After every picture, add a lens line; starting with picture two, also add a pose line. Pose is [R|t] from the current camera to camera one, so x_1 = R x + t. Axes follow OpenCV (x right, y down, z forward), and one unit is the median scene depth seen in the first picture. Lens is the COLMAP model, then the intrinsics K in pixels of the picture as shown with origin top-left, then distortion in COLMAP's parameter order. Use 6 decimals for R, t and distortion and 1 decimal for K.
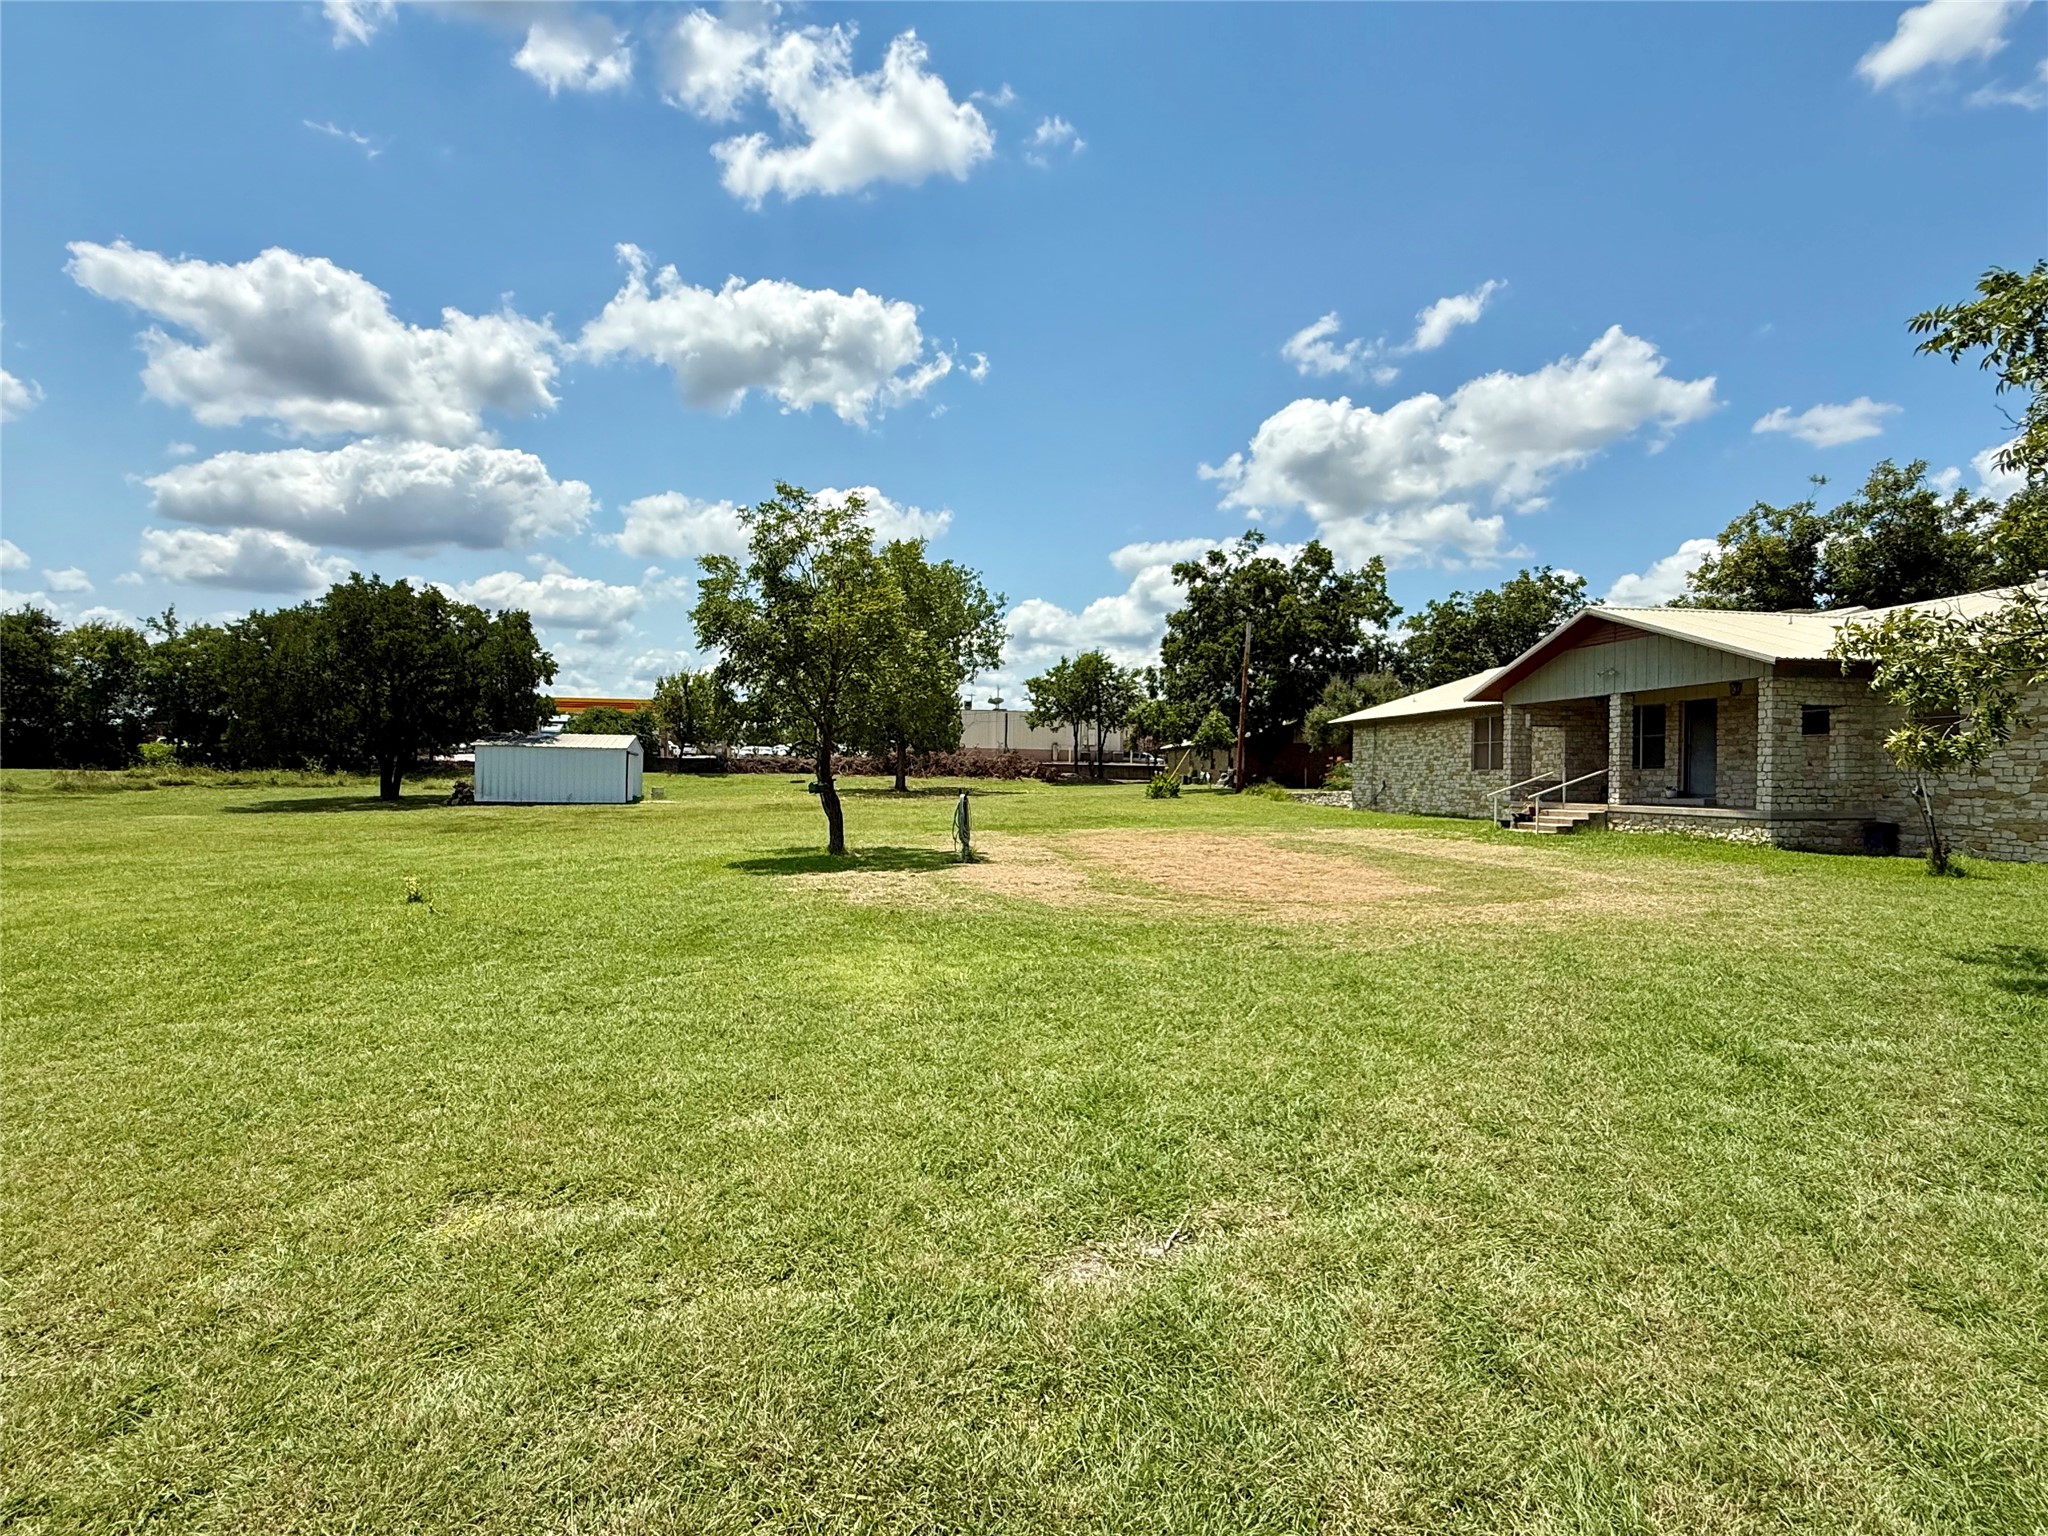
lens RADIAL K [[1073.5, 0, 1024.0], [0, 1073.5, 770.5], [0, 0, 1]] dist [0.000050, 0.000008]
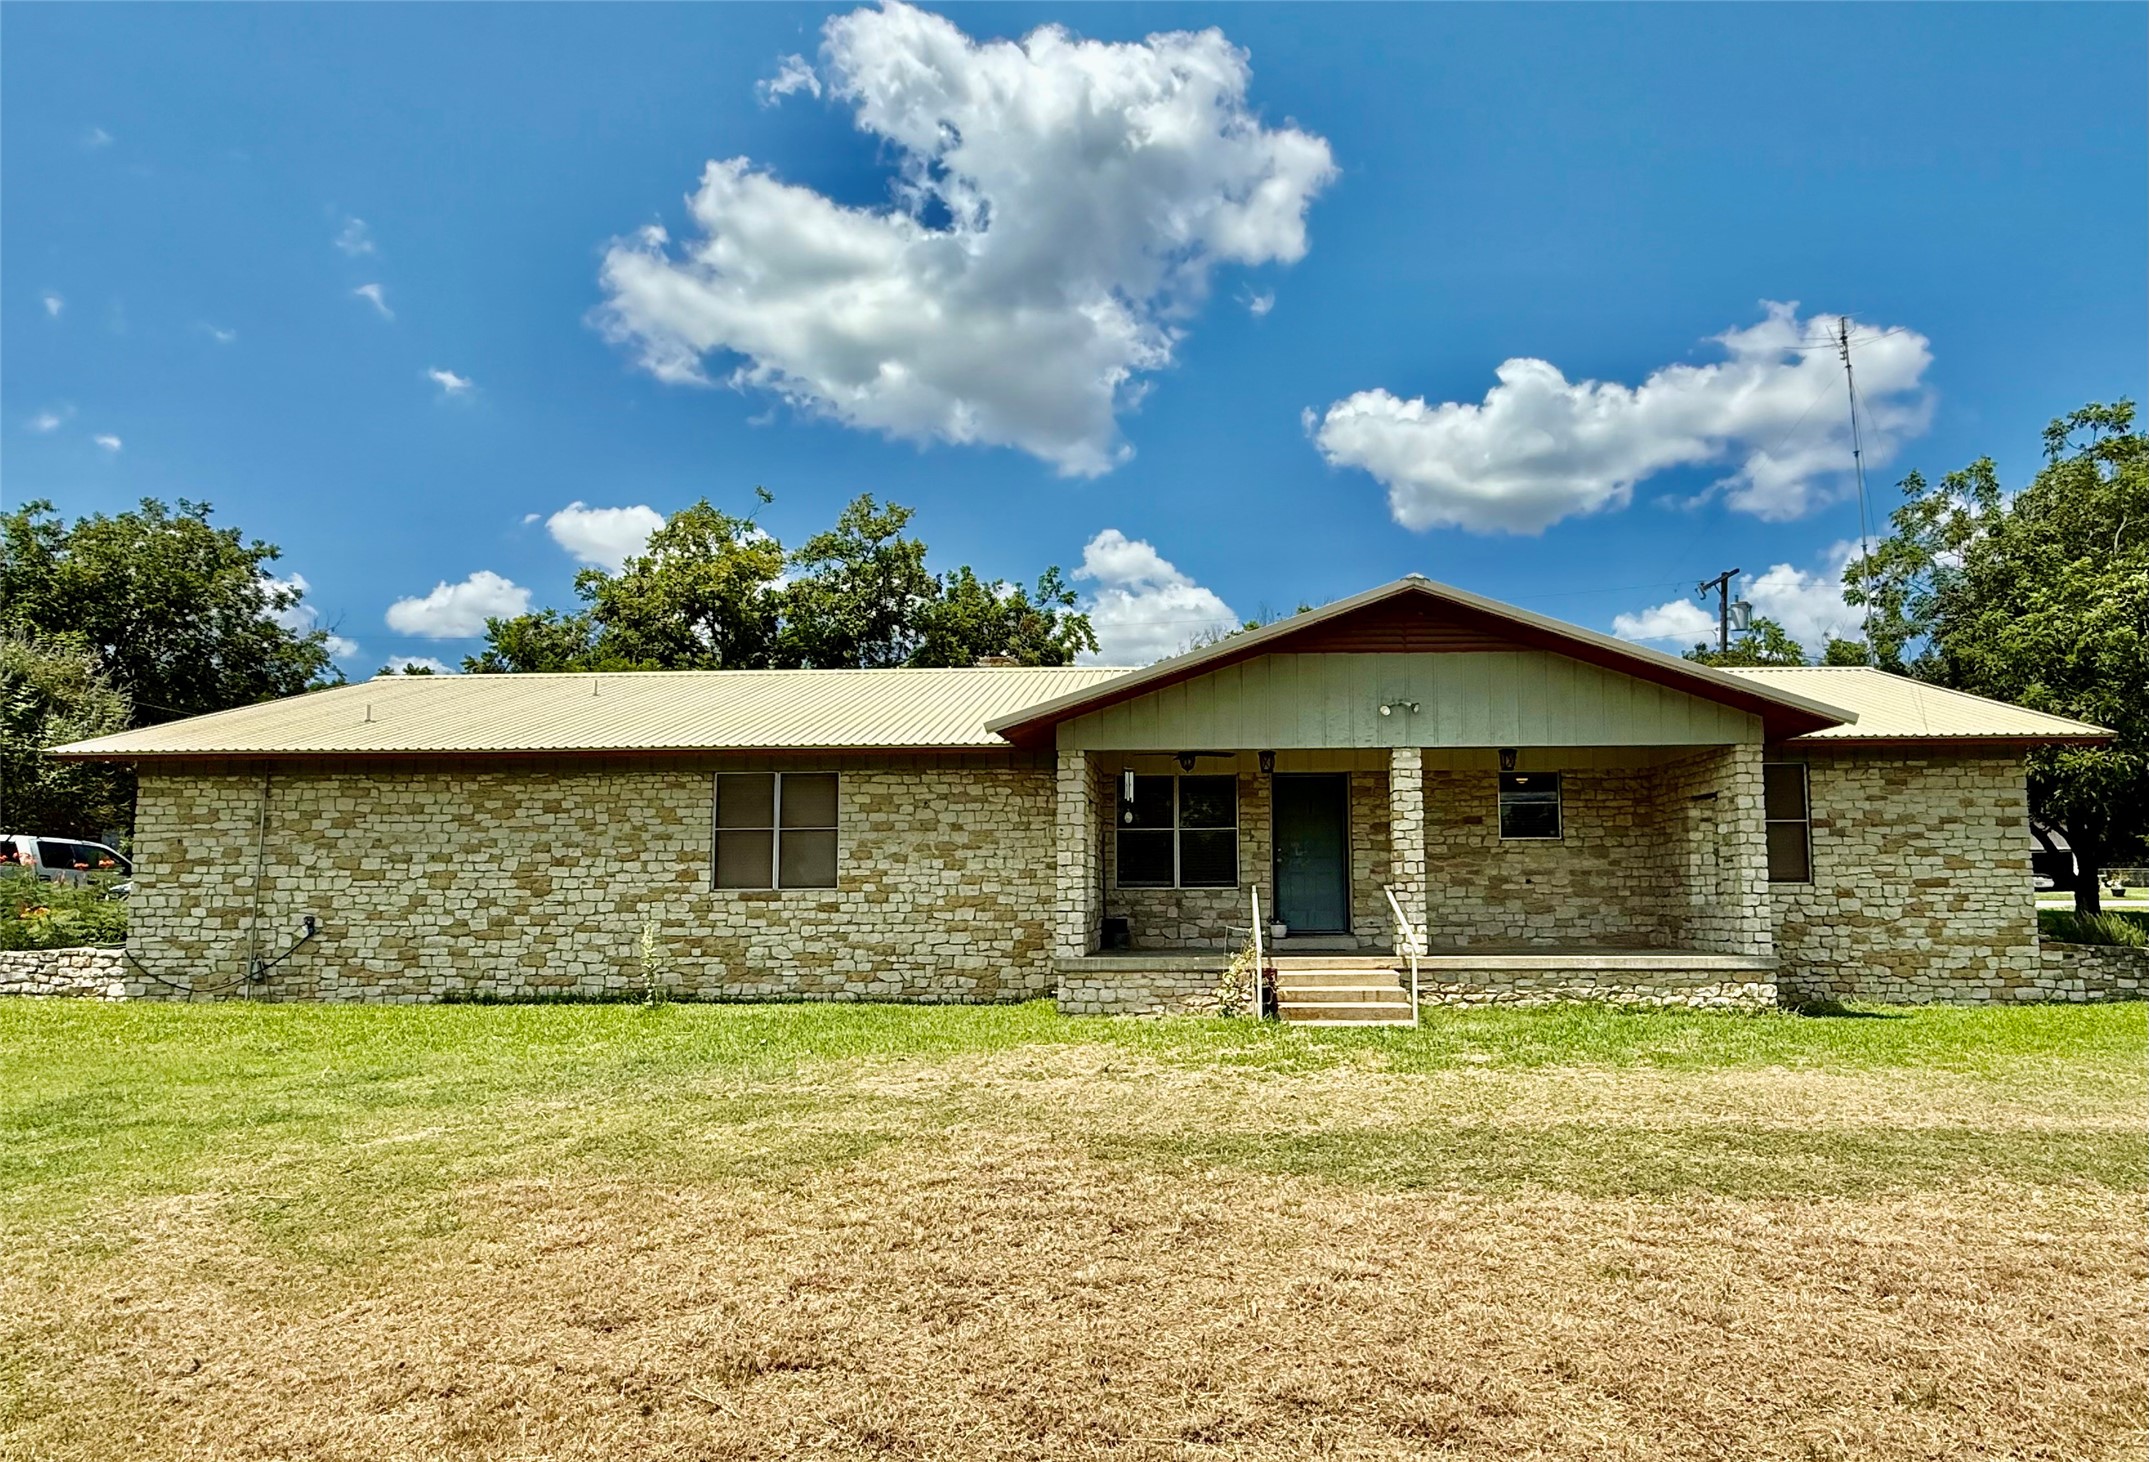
lens RADIAL K [[1253.2, 0, 1074.8], [0, 1253.2, 733.2], [0, 0, 1]] dist [-0.002134, -0.000676]
pose [[0.166852, 0.120626, 0.978575, -0.118066], [-0.000445, 0.992497, -0.122267, -0.001908], [-0.985982, 0.019965, 0.165654, 1.314273]]
